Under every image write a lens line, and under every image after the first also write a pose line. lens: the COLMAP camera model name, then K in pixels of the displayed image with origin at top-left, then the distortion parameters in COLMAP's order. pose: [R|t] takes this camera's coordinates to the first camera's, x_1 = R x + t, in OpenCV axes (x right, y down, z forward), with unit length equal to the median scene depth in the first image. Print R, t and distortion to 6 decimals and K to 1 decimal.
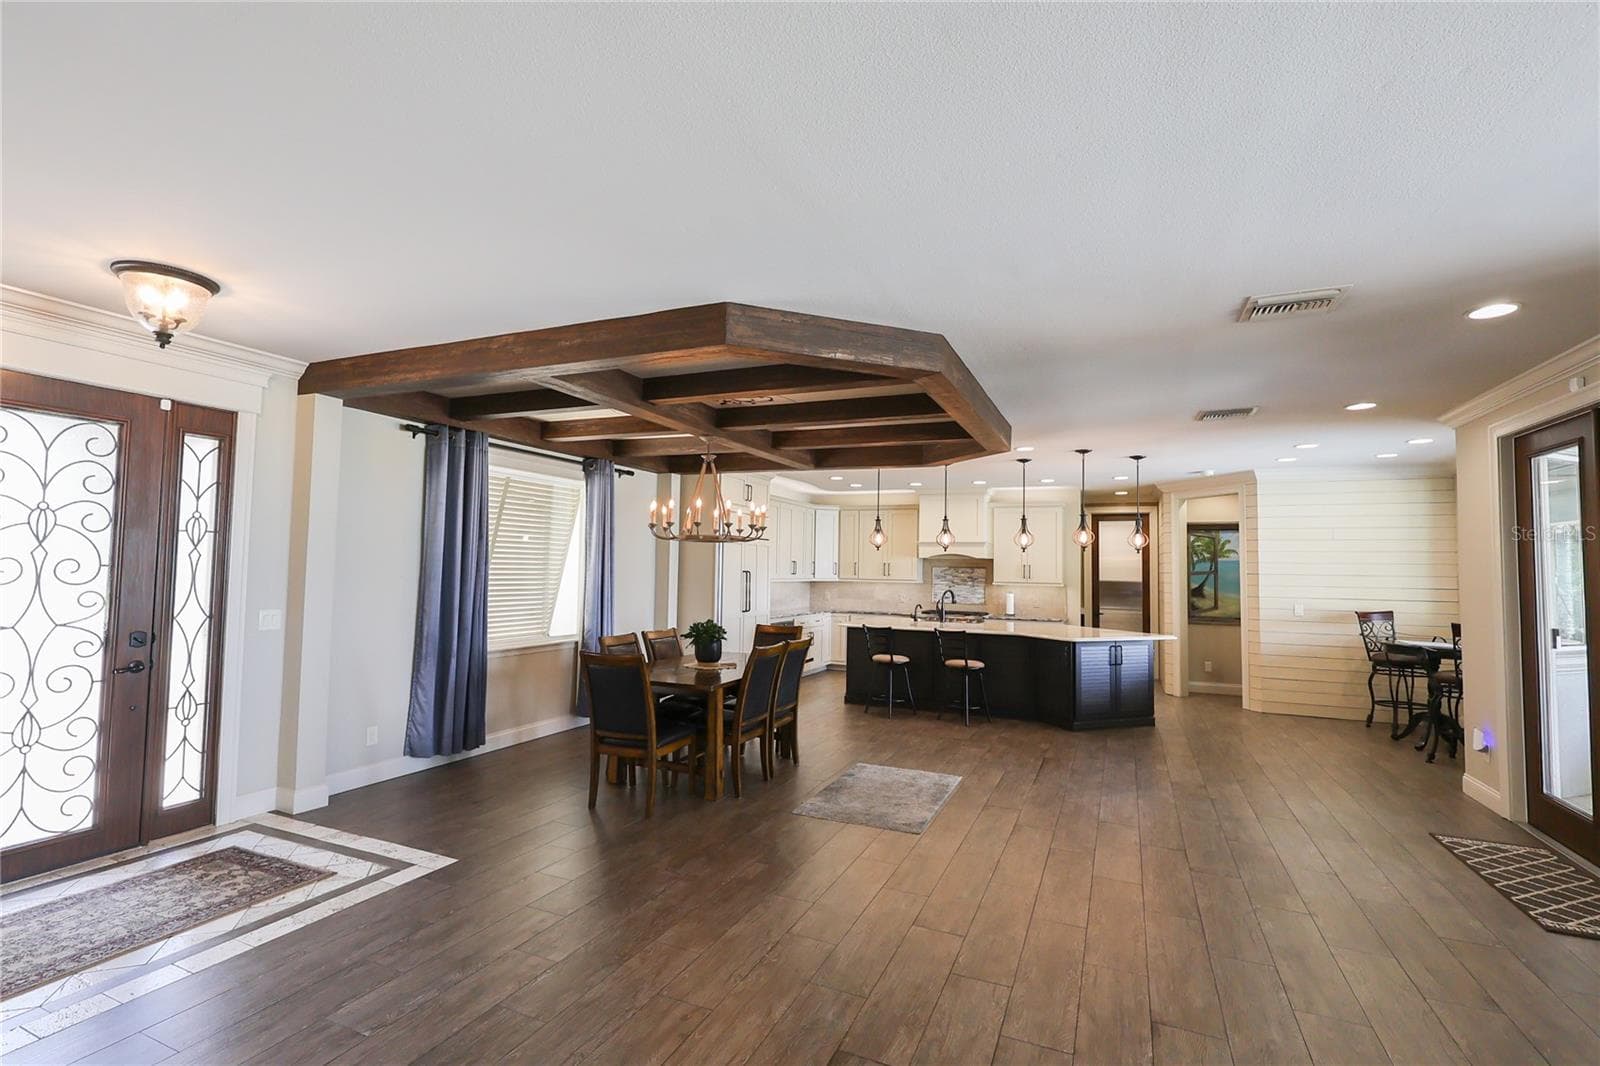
lens RADIAL K [[726.1, 0, 790.5], [0, 726.1, 530.4], [0, 0, 1]] dist [0.000260, -0.000123]
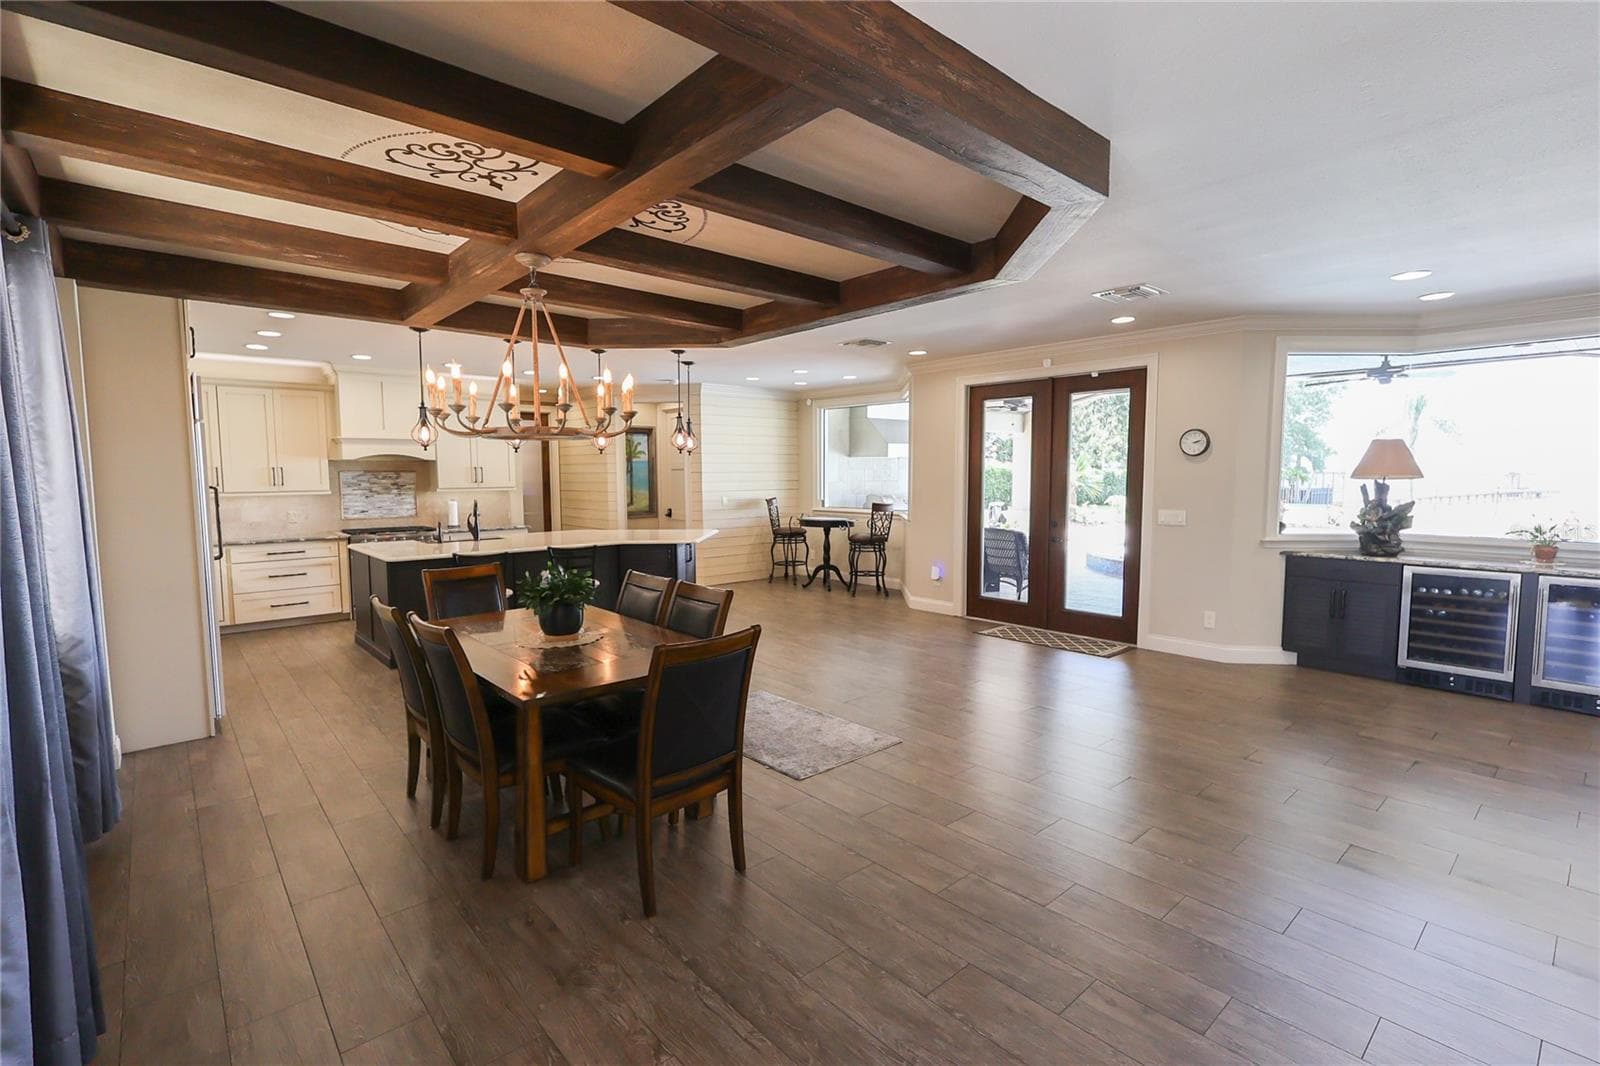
lens RADIAL K [[726.1, 0, 790.5], [0, 726.1, 530.4], [0, 0, 1]] dist [0.000260, -0.000123]
pose [[0.419859, -0.093688, 0.902741, -0.334188], [-0.035536, 0.992198, 0.119500, 0.006306], [-0.906893, -0.082253, 0.413254, 0.326800]]
